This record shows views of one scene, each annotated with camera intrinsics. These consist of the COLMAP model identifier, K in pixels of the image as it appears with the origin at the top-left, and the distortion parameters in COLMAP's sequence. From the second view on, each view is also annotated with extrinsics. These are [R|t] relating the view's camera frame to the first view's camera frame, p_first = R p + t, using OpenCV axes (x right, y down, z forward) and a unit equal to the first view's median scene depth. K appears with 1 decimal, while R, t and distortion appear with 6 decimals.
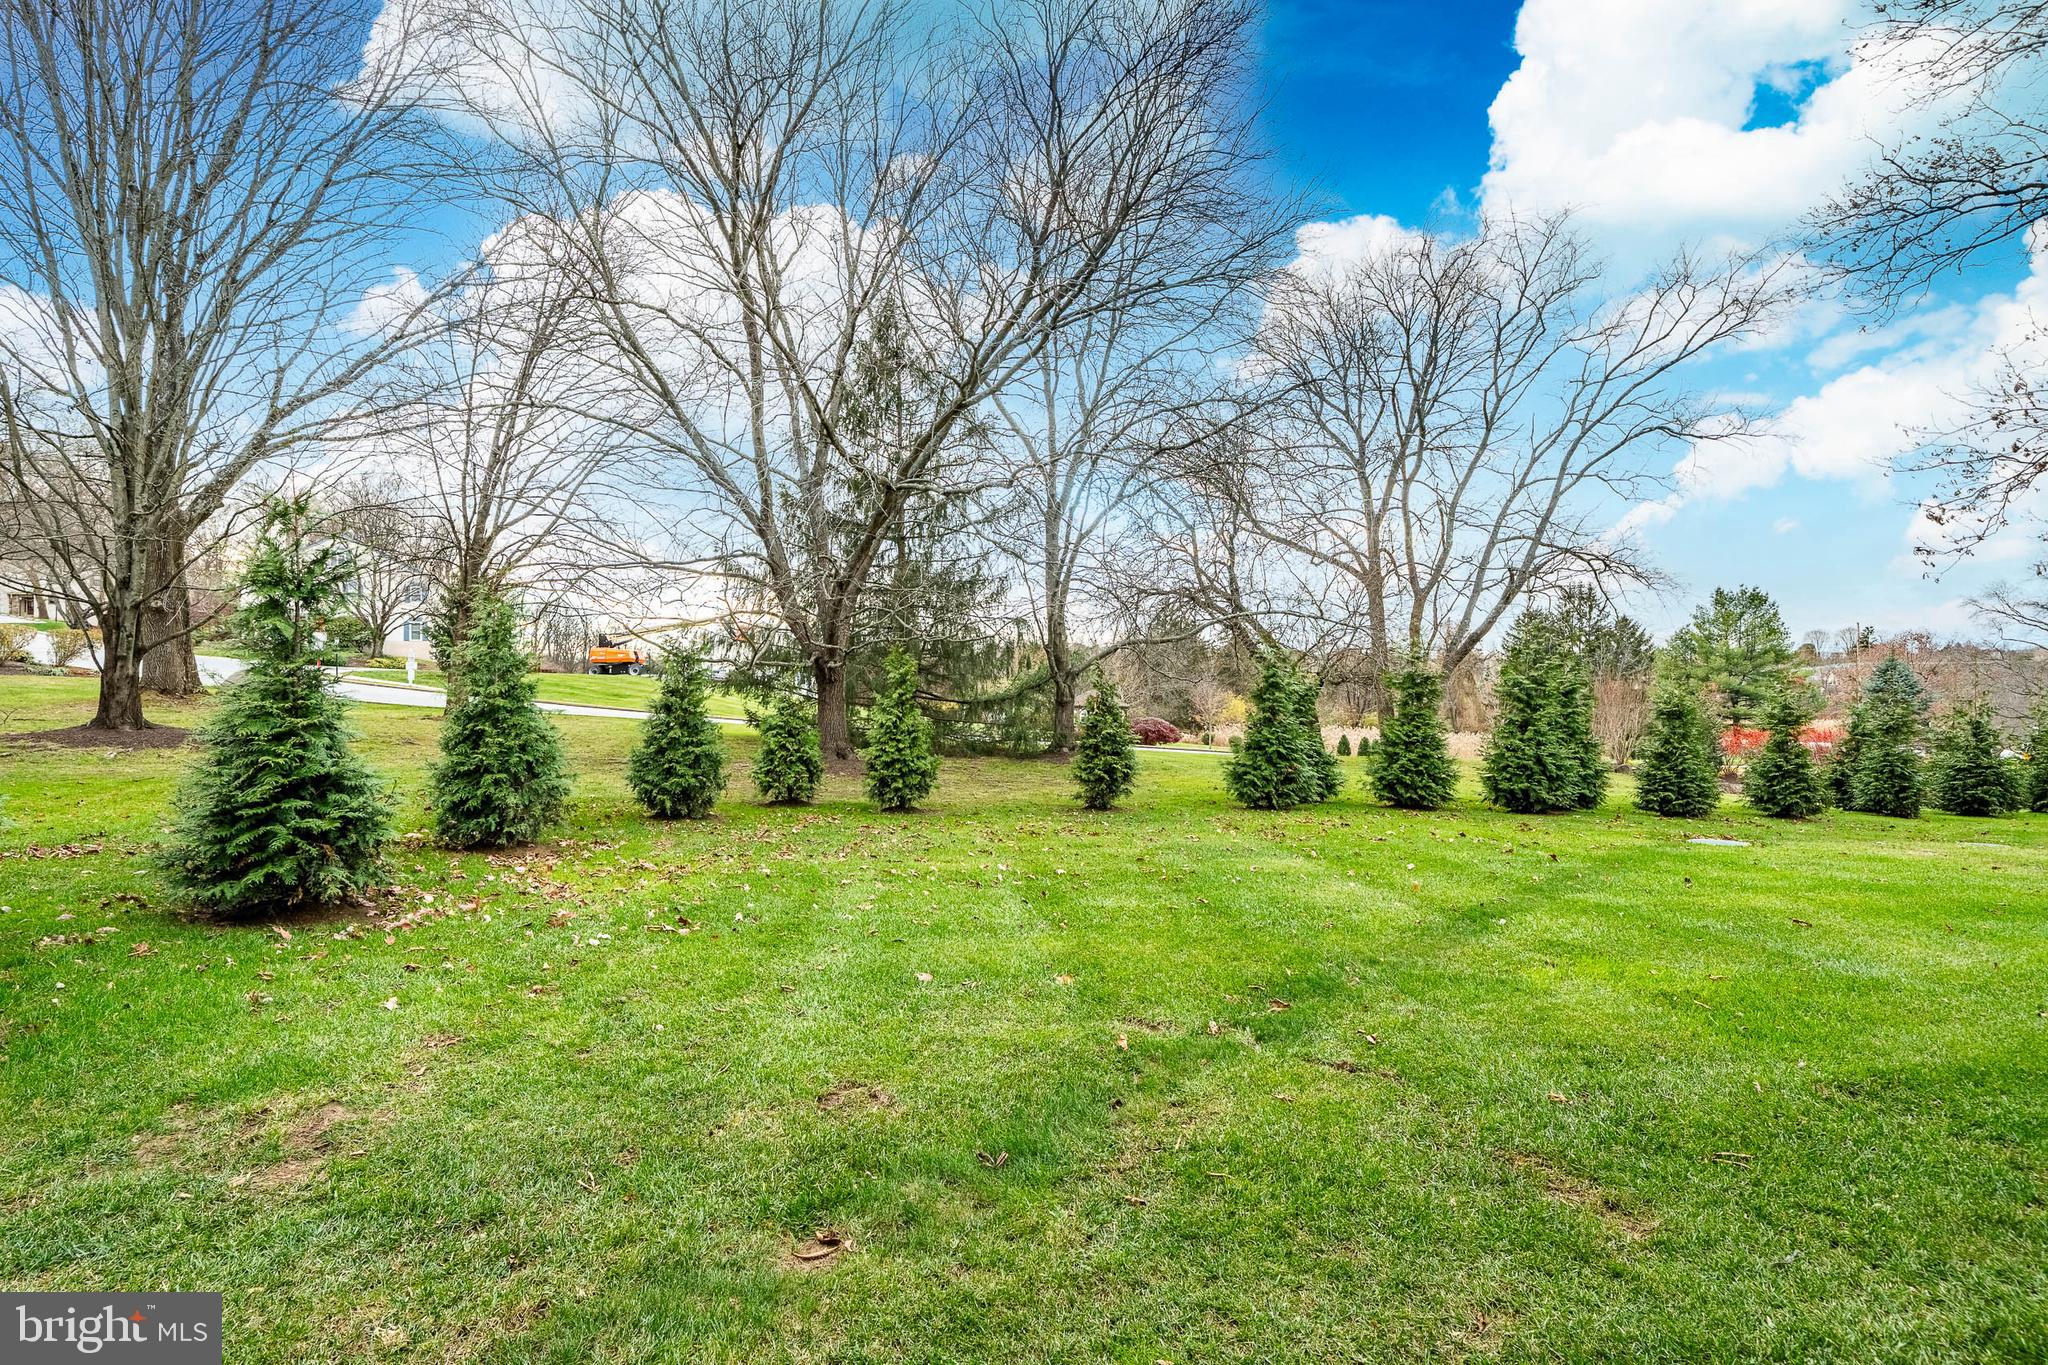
lens RADIAL K [[974.5, 0, 1034.7], [0, 974.5, 700.4], [0, 0, 1]] dist [-0.003824, -0.001718]
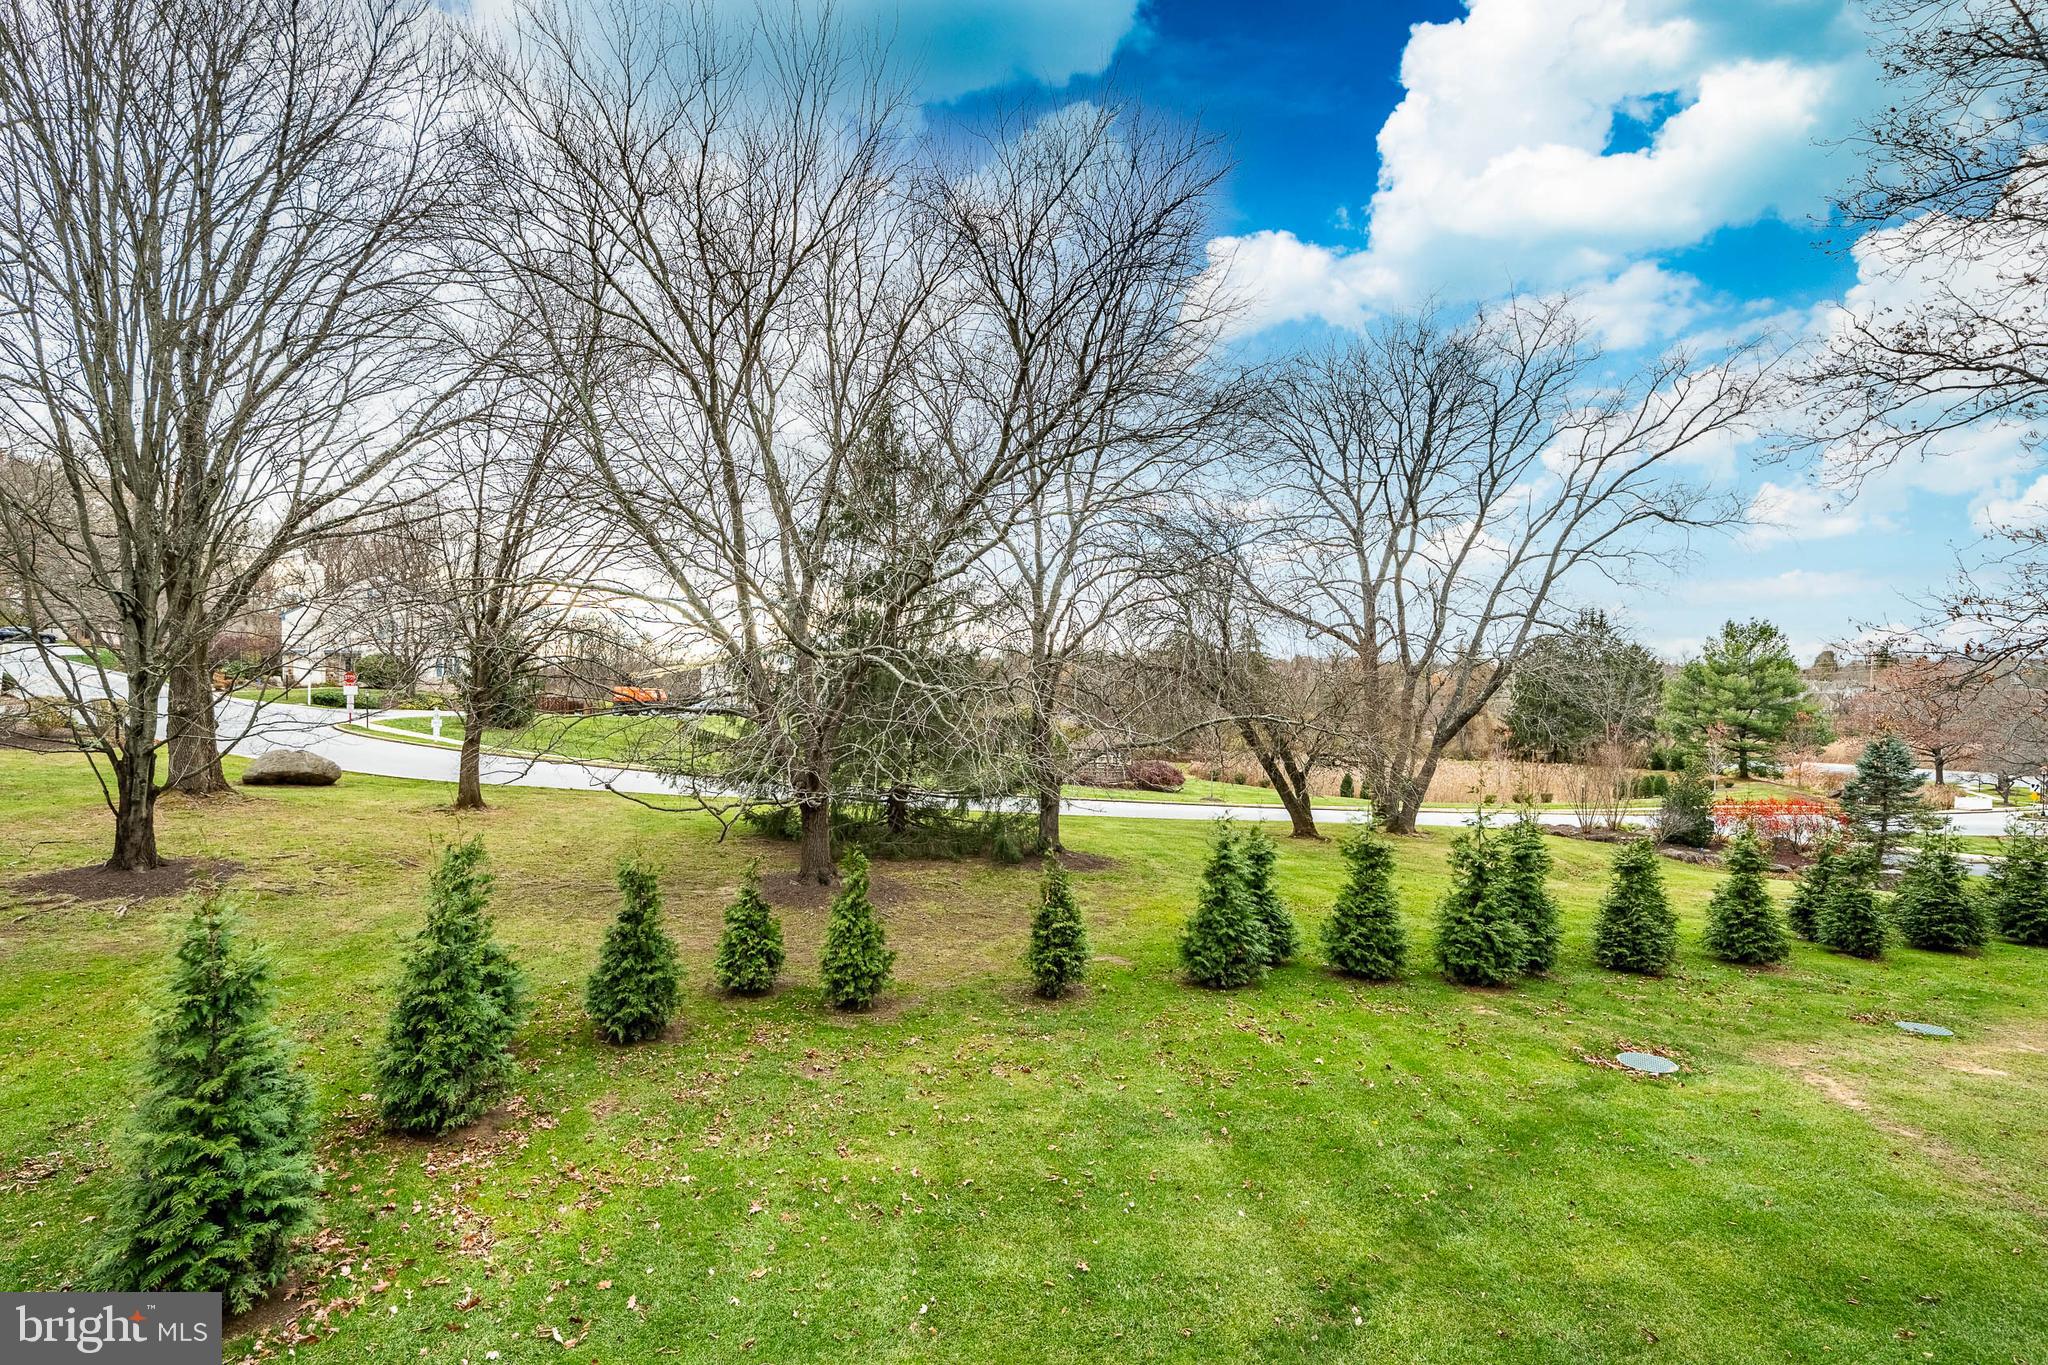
lens RADIAL K [[953.8, 0, 1045.7], [0, 953.8, 695.1], [0, 0, 1]] dist [-0.008905, 0.002817]
pose [[0.999688, 0.012452, -0.021635, 0.054032], [-0.011988, 0.999698, 0.021464, -0.155823], [0.021896, -0.021198, 0.999535, -0.003998]]
